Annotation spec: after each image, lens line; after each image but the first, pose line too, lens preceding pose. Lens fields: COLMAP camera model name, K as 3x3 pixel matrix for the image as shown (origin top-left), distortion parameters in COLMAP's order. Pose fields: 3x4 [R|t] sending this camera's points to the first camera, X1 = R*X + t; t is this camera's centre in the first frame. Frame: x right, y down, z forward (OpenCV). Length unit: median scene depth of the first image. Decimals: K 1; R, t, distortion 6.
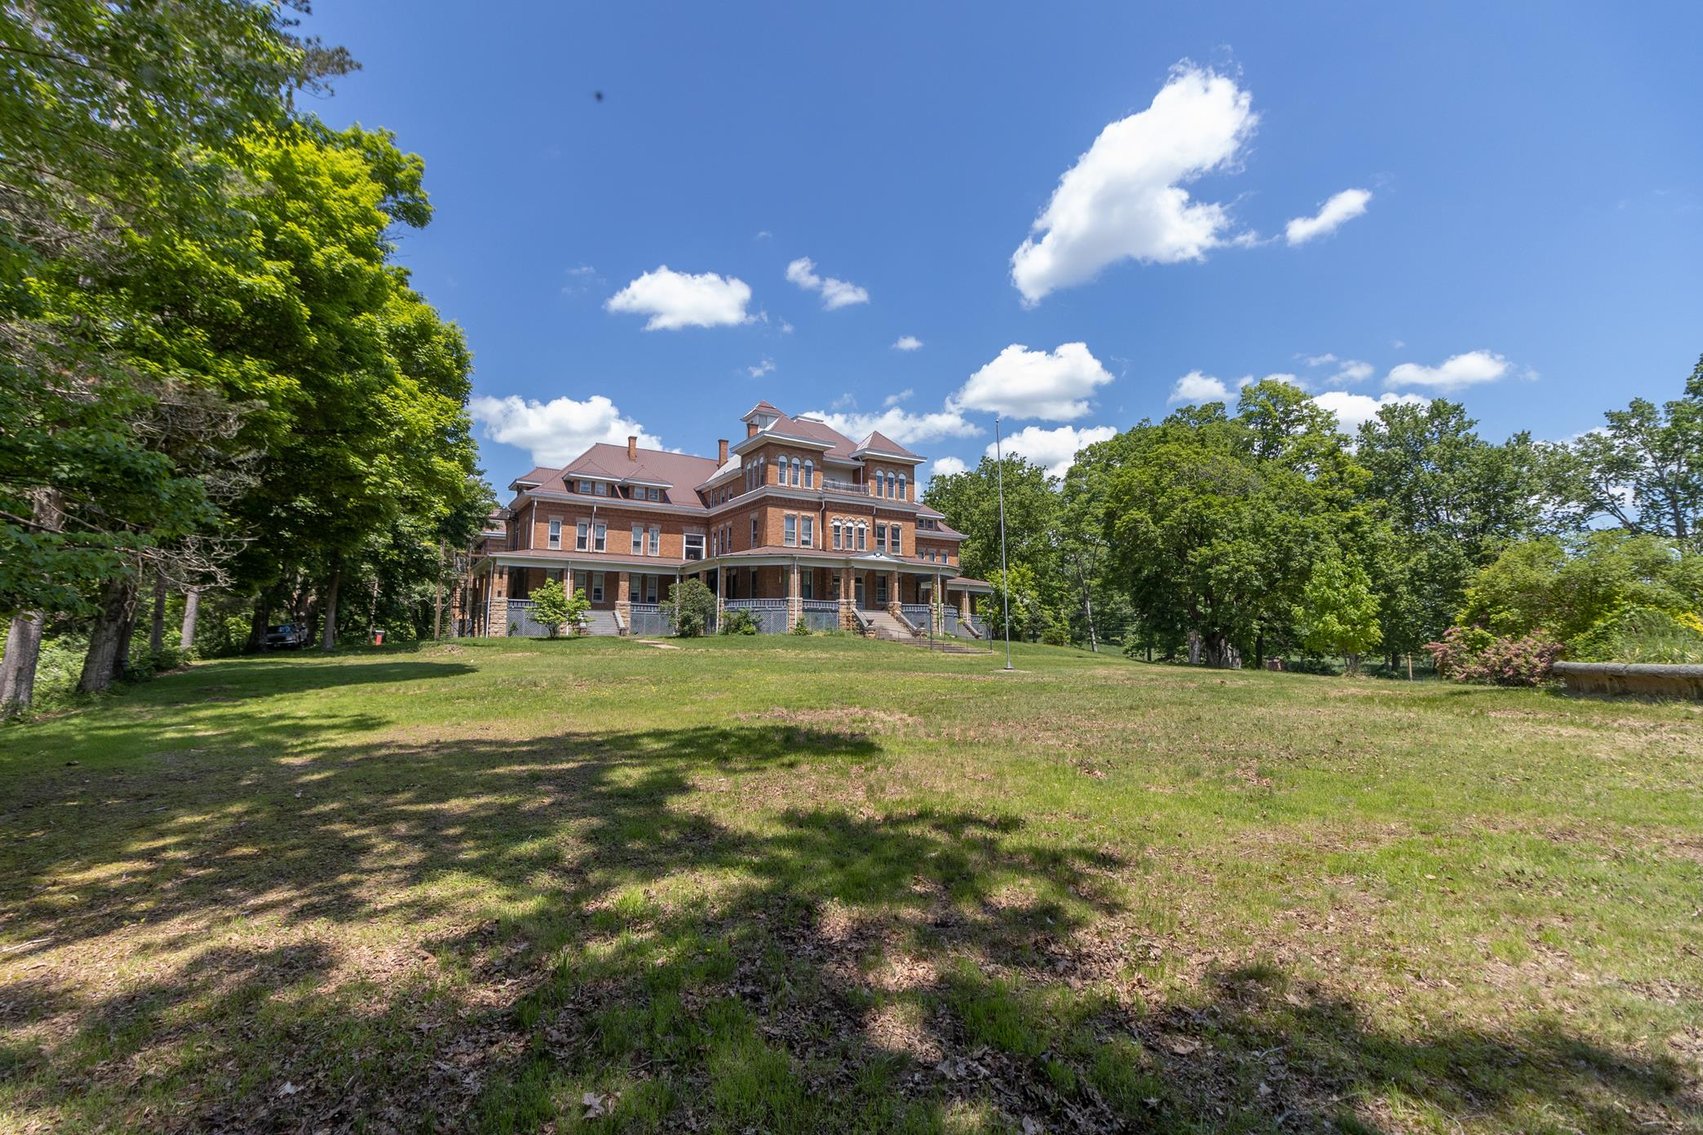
lens RADIAL K [[797.9, 0, 832.1], [0, 797.9, 562.2], [0, 0, 1]] dist [-0.001523, 0.000017]
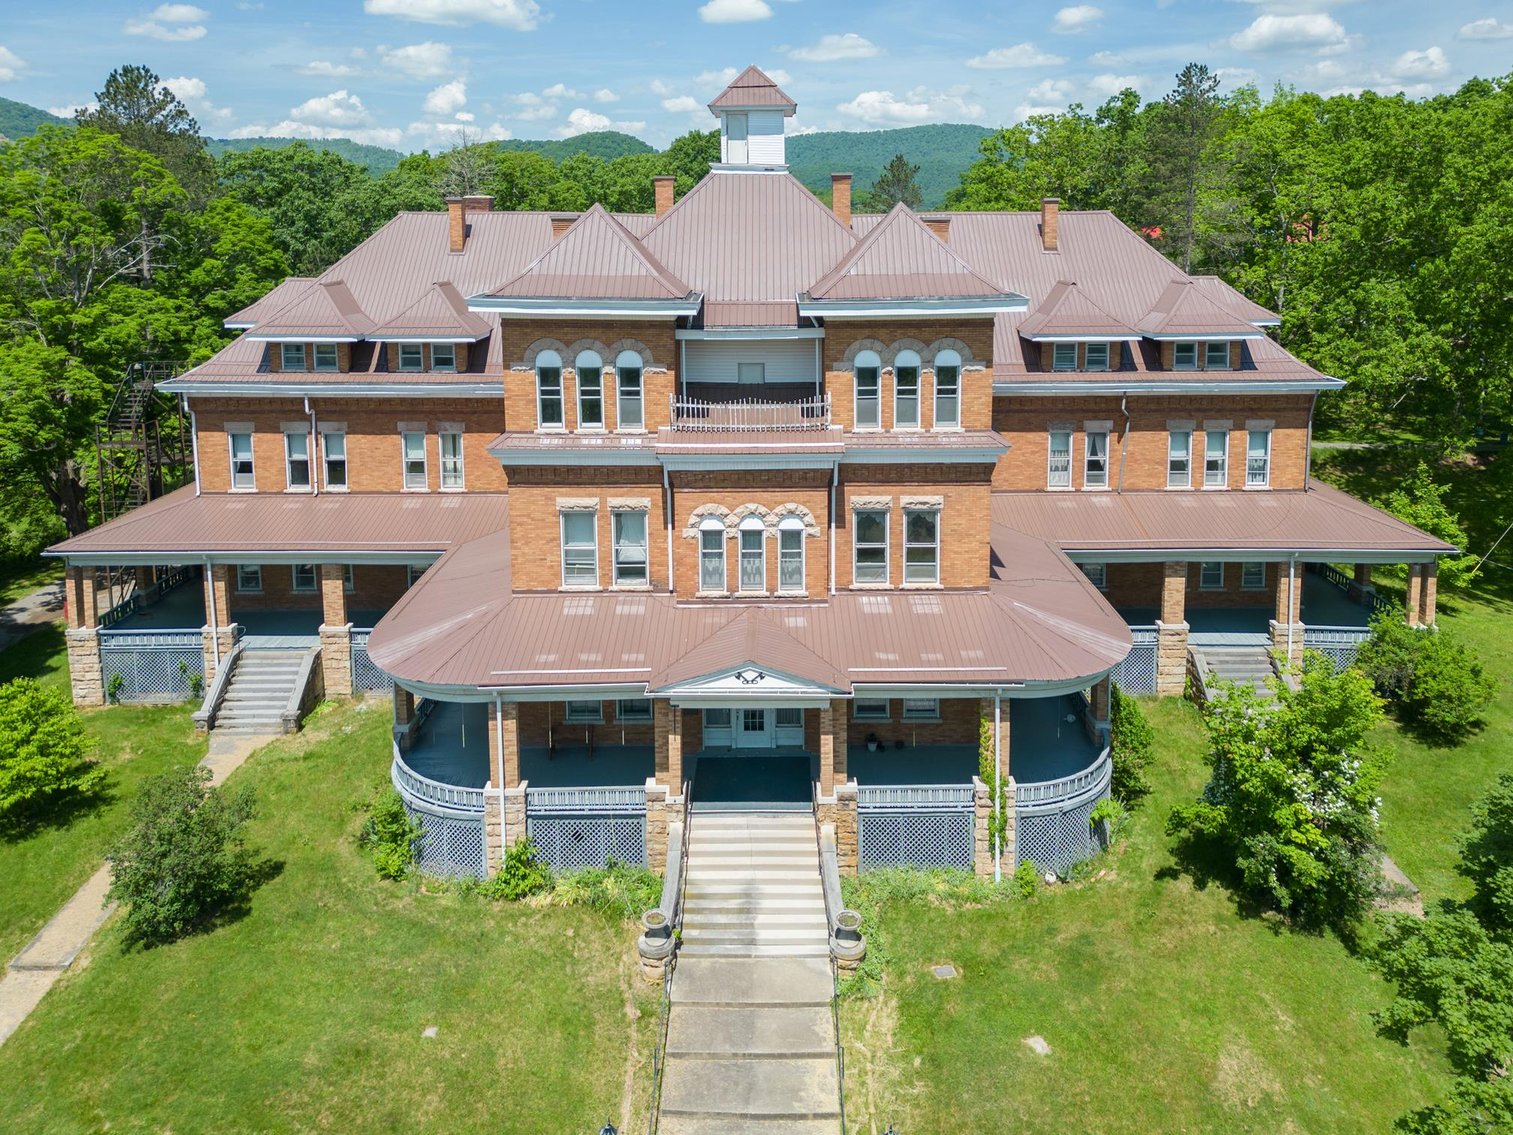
lens RADIAL K [[1140.0, 0, 775.5], [0, 1140.0, 340.2], [0, 0, 1]] dist [0.057053, -0.037501]
pose [[0.852970, 0.060436, -0.518450, 0.314805], [0.065792, 0.972903, 0.221655, -0.259526], [0.517797, -0.223175, 0.825881, 0.645261]]
